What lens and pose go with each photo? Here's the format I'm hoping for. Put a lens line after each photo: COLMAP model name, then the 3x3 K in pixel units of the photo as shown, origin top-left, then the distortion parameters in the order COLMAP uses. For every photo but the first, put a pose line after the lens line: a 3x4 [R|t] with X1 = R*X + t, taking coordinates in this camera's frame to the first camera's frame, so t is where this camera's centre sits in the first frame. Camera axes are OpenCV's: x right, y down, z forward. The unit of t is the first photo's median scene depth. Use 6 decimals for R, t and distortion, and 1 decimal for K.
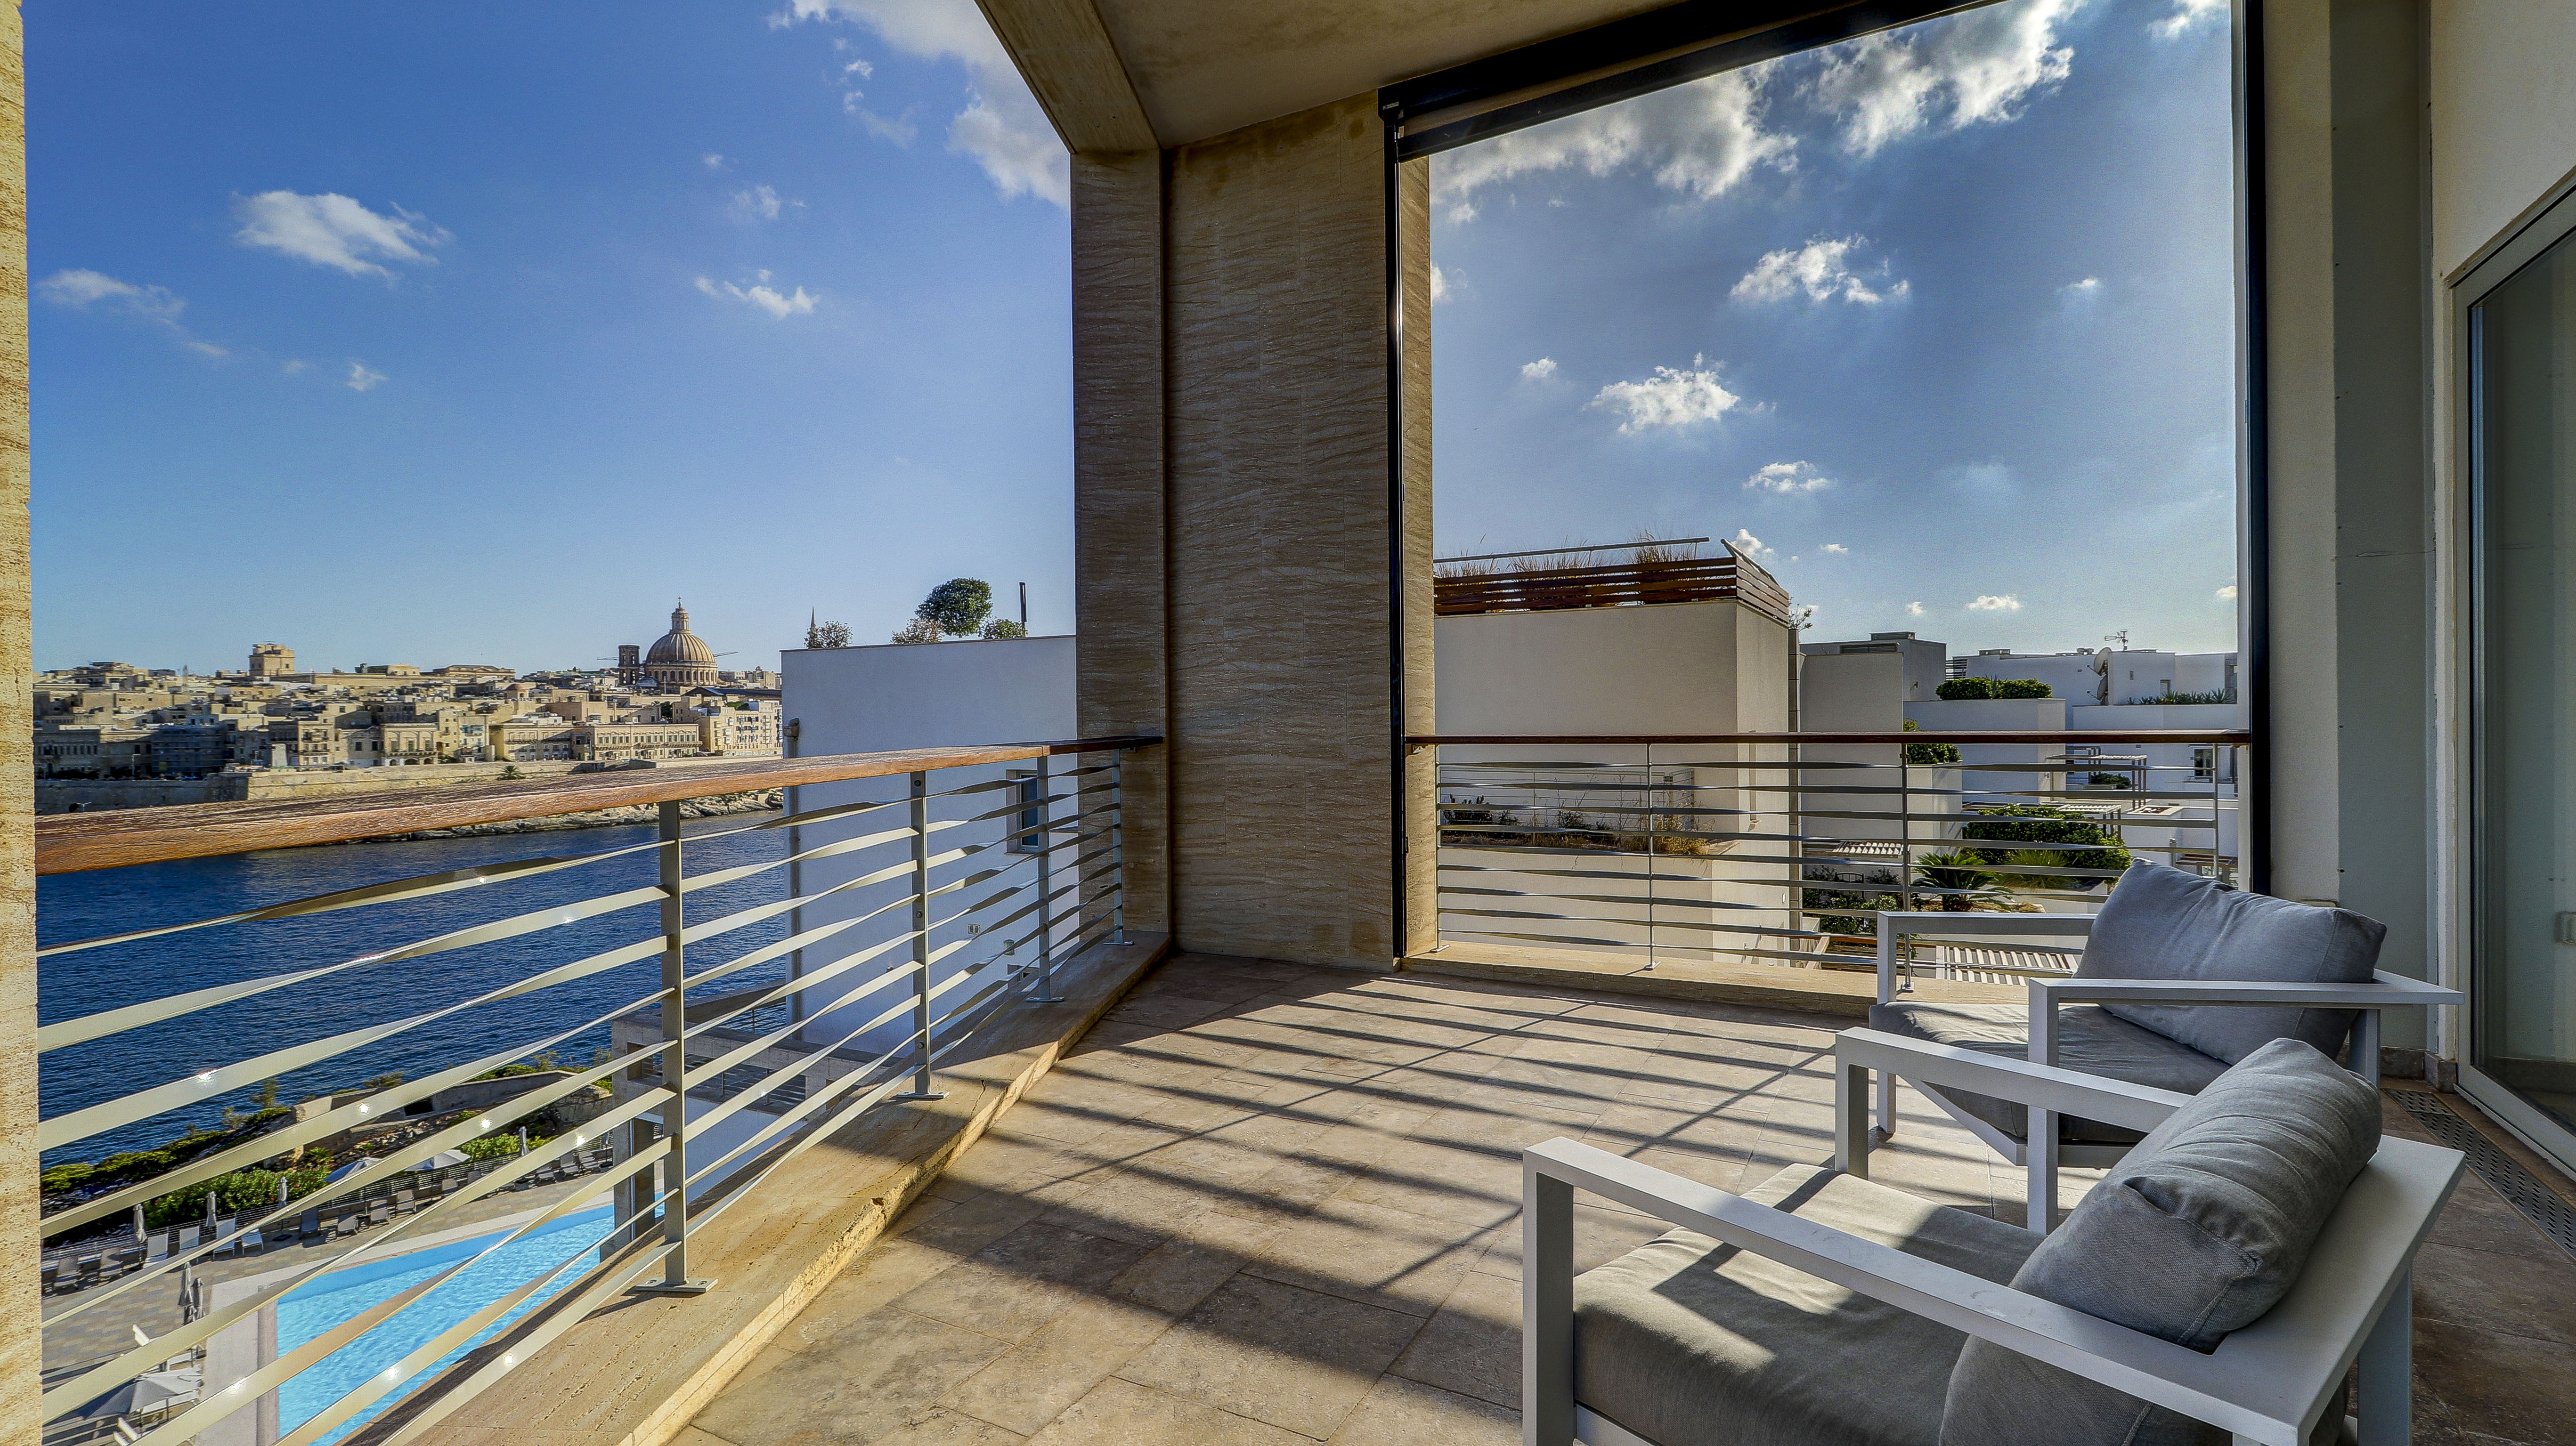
lens RADIAL K [[1198.4, 0, 1308.0], [0, 1198.4, 717.5], [0, 0, 1]] dist [0.014287, -0.006345]
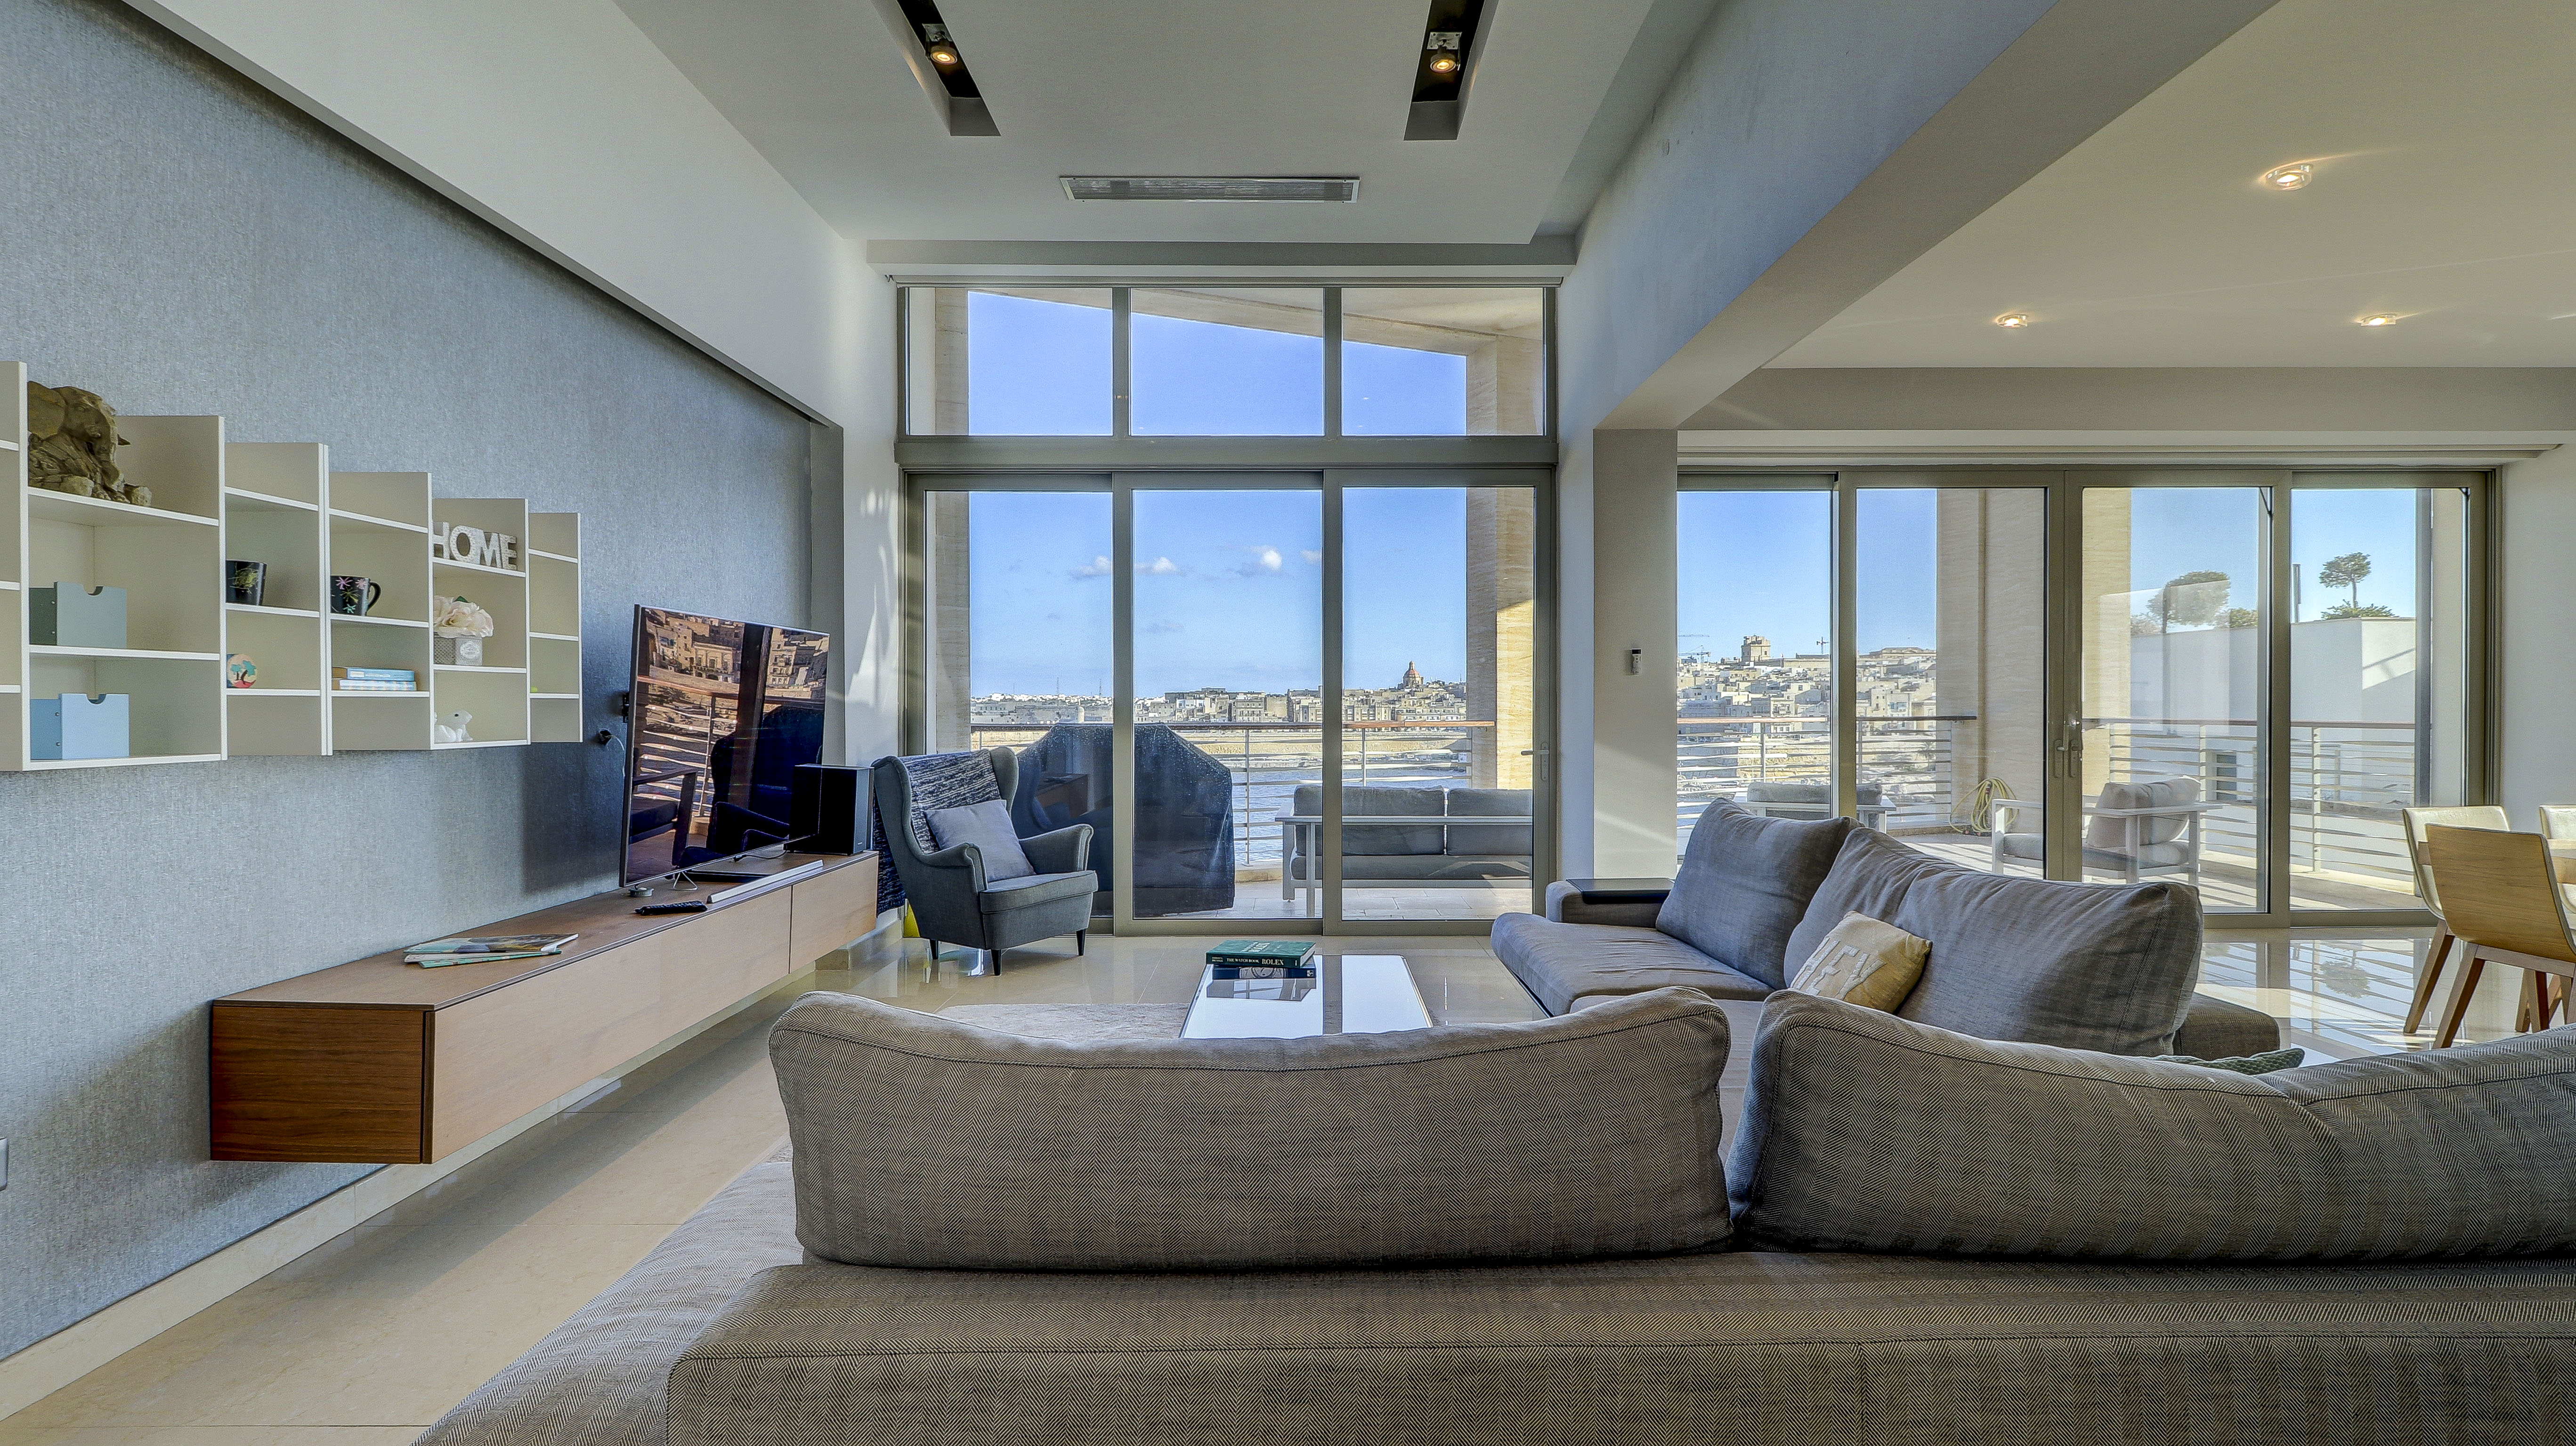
lens RADIAL K [[1209.7, 0, 1288.0], [0, 1209.7, 723.0], [0, 0, 1]] dist [-0.003515, -0.000655]
pose [[0.470592, 0.022911, -0.882054, 1.079140], [-0.002602, 0.999695, 0.024578, -0.018155], [0.882347, -0.009271, 0.470507, -0.882688]]
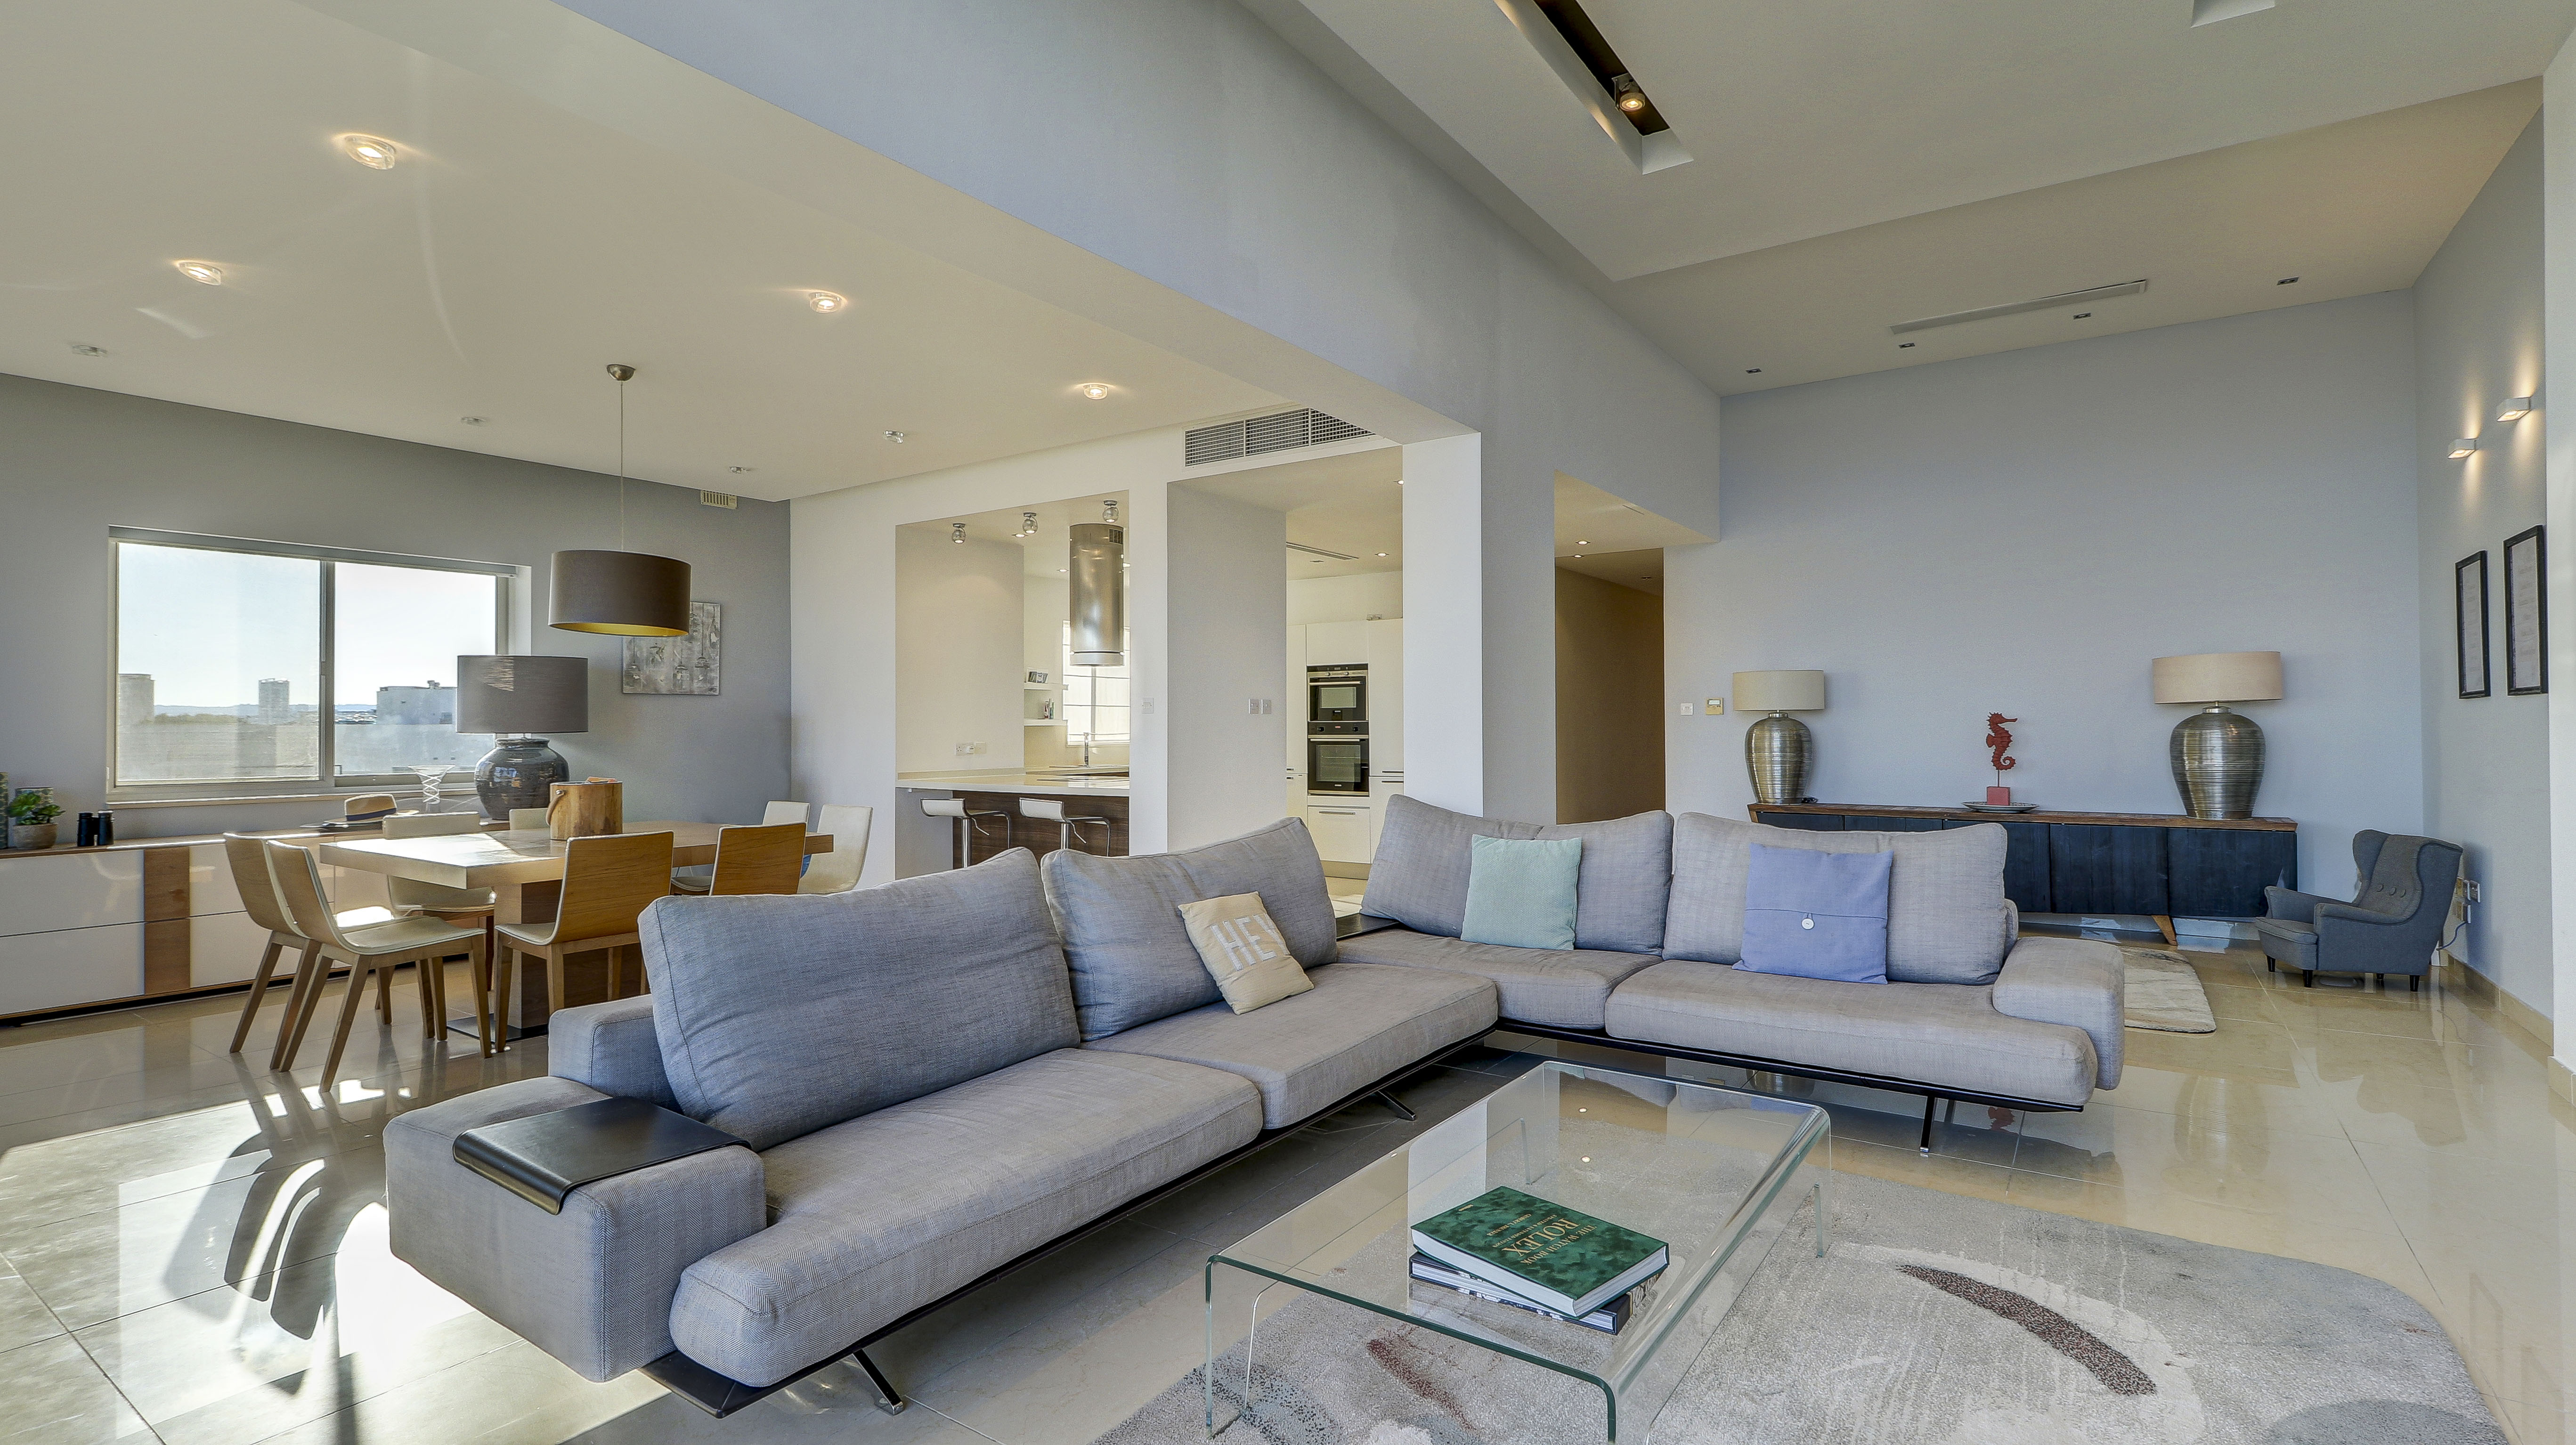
lens RADIAL K [[1178.6, 0, 1309.1], [0, 1178.6, 713.4], [0, 0, 1]] dist [0.005904, -0.004050]
pose [[0.115050, 0.023144, 0.993090, 0.136357], [0.002744, 0.999717, -0.023616, -0.006867], [-0.993356, 0.005442, 0.114954, -0.549699]]
